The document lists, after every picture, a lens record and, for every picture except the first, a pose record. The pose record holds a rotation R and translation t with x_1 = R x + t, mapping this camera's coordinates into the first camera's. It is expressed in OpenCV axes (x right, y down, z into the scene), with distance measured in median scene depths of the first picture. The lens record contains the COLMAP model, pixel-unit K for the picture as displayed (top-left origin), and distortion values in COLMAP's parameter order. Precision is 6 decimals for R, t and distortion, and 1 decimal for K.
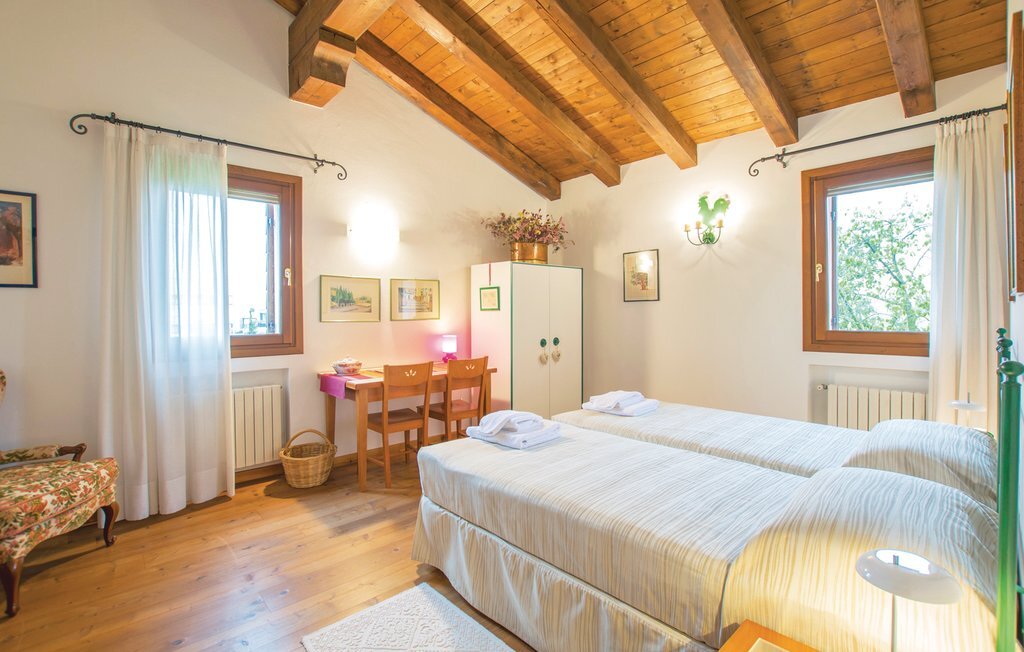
lens RADIAL K [[464.1, 0, 520.4], [0, 464.1, 334.2], [0, 0, 1]] dist [-0.026784, 0.000214]
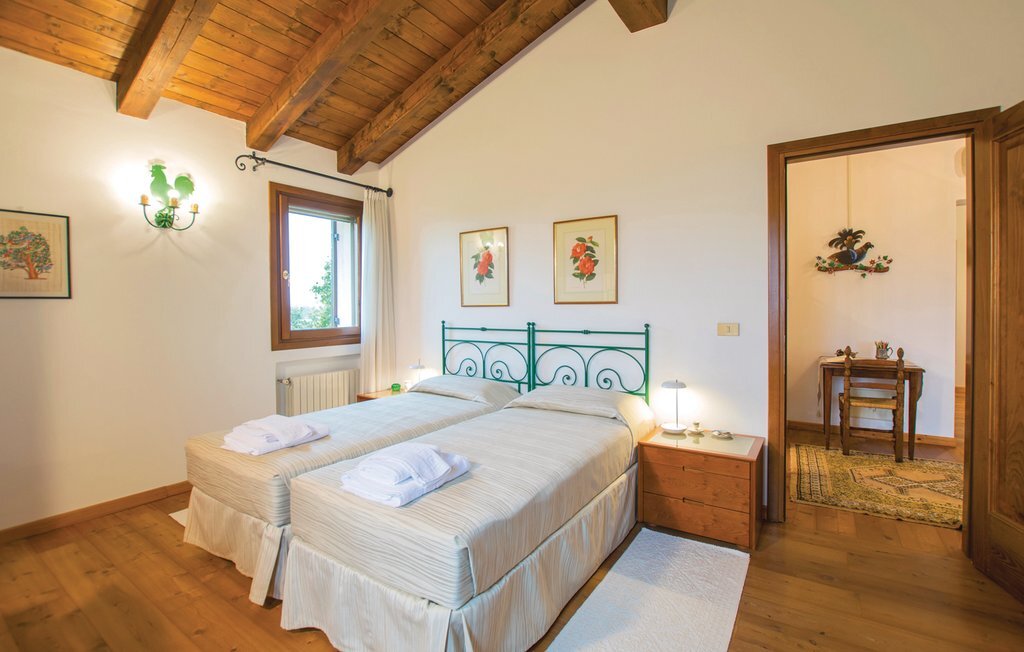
lens RADIAL K [[457.1, 0, 512.0], [0, 457.1, 326.0], [0, 0, 1]] dist [-0.028779, 0.000061]
pose [[-0.217061, -0.026044, 0.975810, -0.537223], [0.061666, 0.997282, 0.040334, -0.029253], [-0.974208, 0.068929, -0.214865, 0.701897]]
